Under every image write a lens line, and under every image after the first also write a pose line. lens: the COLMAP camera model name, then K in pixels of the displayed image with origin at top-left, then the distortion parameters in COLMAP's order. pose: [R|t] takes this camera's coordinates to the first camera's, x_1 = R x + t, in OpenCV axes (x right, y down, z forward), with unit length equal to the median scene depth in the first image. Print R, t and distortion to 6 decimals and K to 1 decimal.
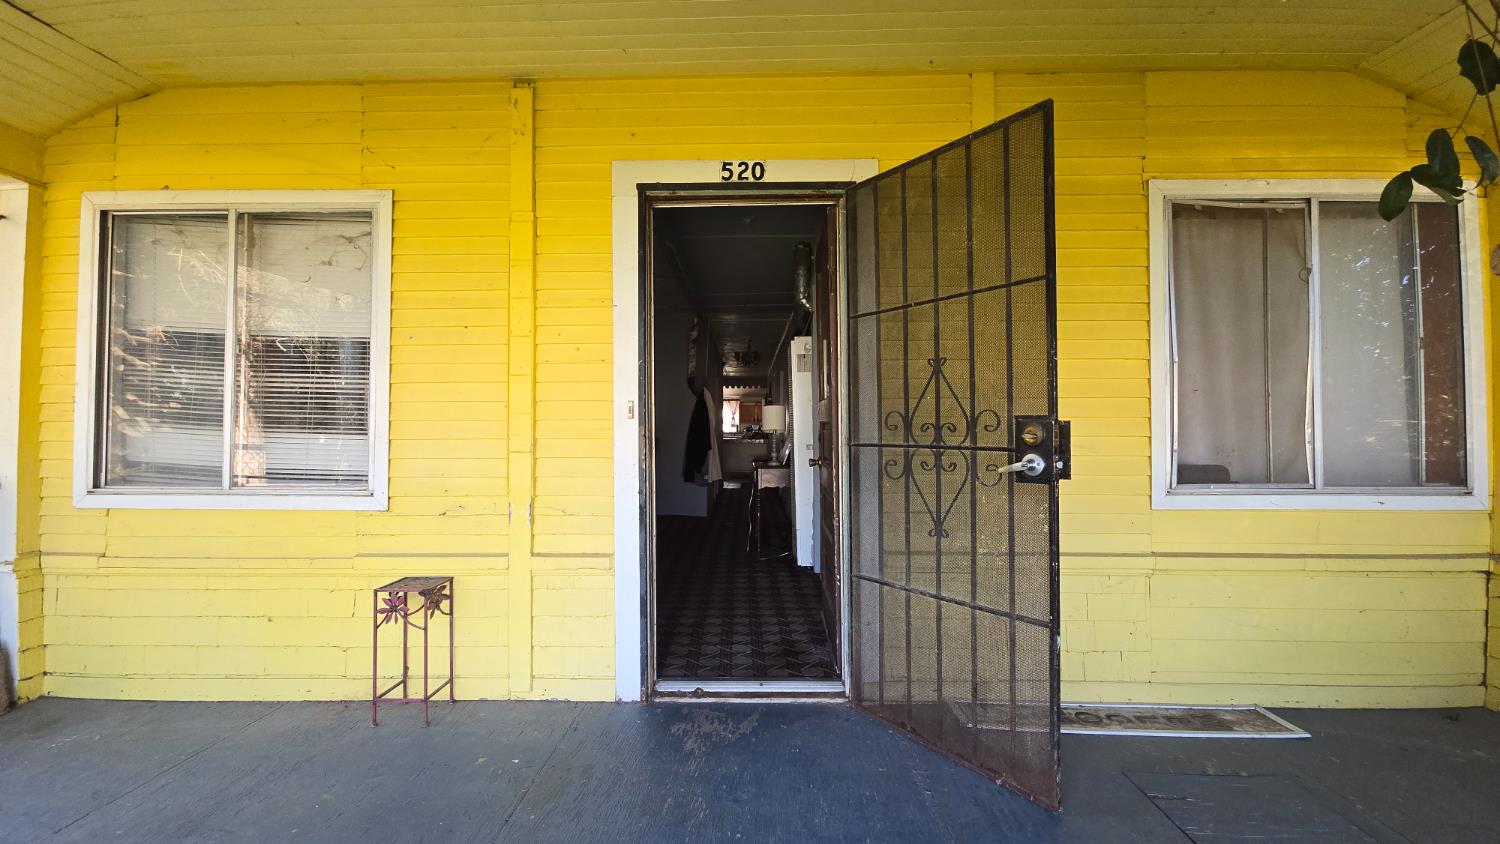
lens RADIAL K [[616.7, 0, 749.0], [0, 616.7, 422.7], [0, 0, 1]] dist [-0.000661, 0.000498]
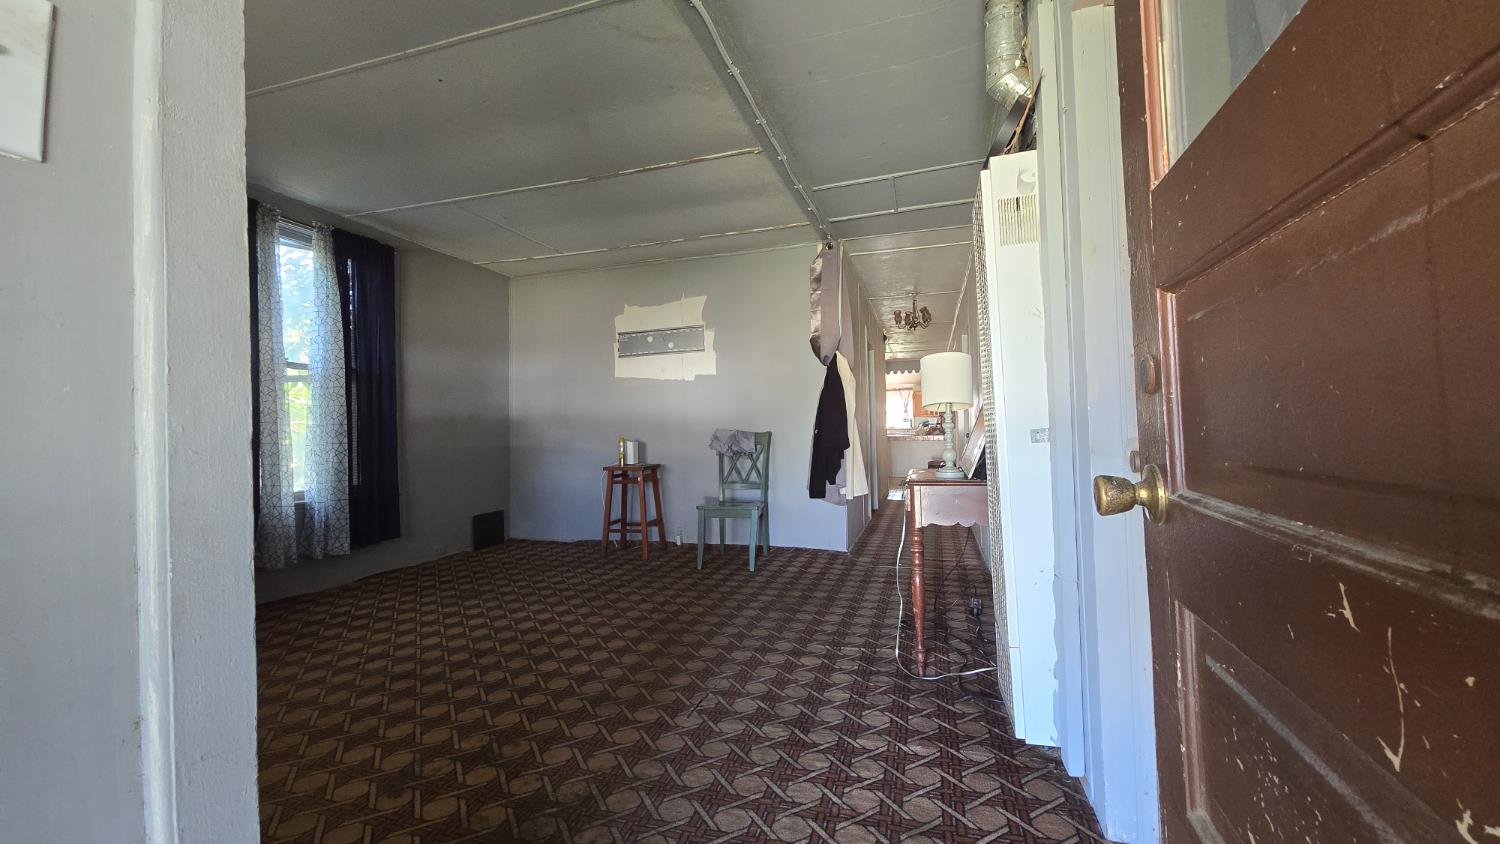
lens RADIAL K [[616.7, 0, 747.1], [0, 616.7, 416.5], [0, 0, 1]] dist [-0.000661, 0.000498]
pose [[0.957902, -0.027756, -0.285750, 0.020633], [0.024781, 0.999595, -0.014023, 0.017710], [0.286023, 0.006351, 0.958202, 0.357661]]
